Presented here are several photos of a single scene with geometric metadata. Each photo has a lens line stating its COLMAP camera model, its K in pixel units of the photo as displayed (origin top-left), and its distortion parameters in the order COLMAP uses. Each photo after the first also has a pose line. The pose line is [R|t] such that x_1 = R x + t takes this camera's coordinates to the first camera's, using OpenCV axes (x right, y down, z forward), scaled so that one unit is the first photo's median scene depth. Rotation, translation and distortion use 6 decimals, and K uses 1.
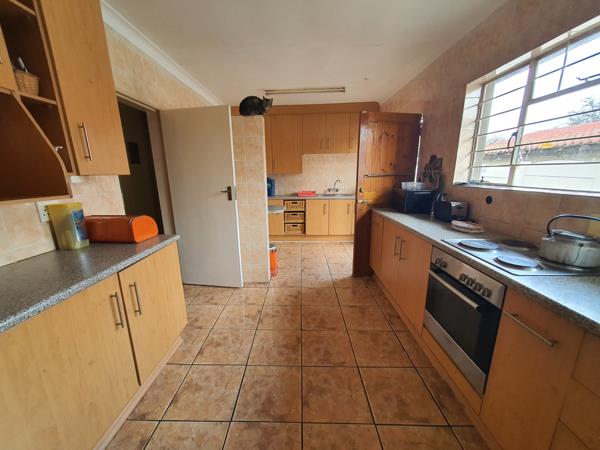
lens RADIAL K [[241.2, 0, 293.1], [0, 241.2, 236.6], [0, 0, 1]] dist [0.007449, 0.000044]
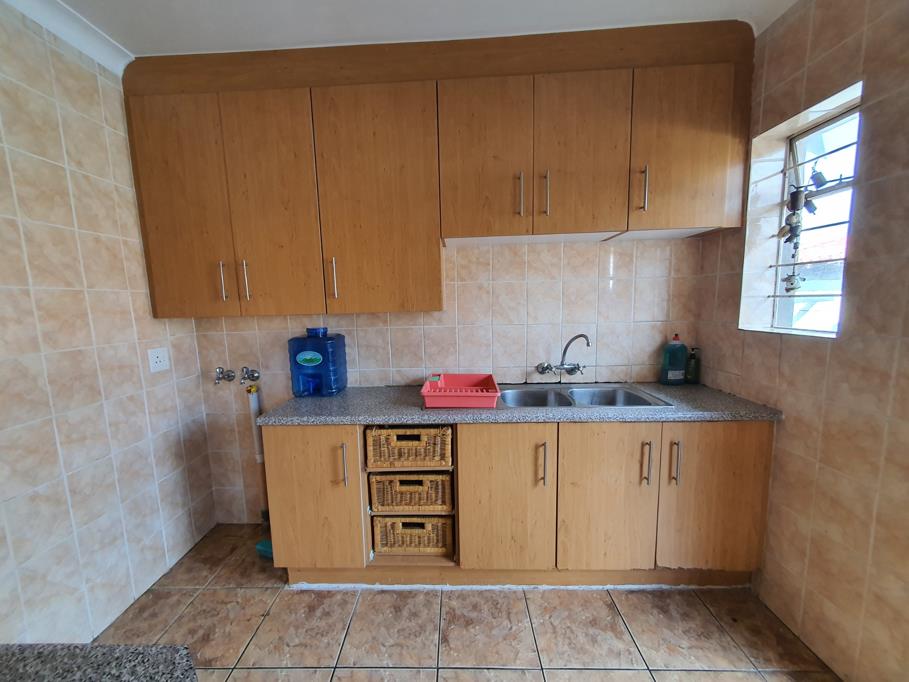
lens RADIAL K [[365.5, 0, 451.7], [0, 365.5, 348.9], [0, 0, 1]] dist [0.007449, 0.000044]
pose [[0.999531, -0.014106, 0.027171, 0.036066], [0.017507, 0.991448, -0.129319, -0.164620], [-0.025114, 0.129734, 0.991231, 0.591761]]
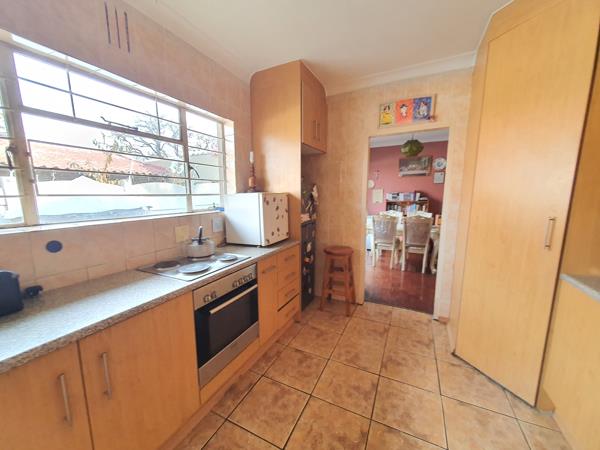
lens RADIAL K [[241.2, 0, 296.3], [0, 241.2, 236.7], [0, 0, 1]] dist [0.007449, 0.000044]
pose [[-0.910202, -0.049190, 0.411234, -0.123243], [0.129419, 0.909419, 0.395231, -0.861601], [-0.393425, 0.412962, -0.821388, 3.134049]]
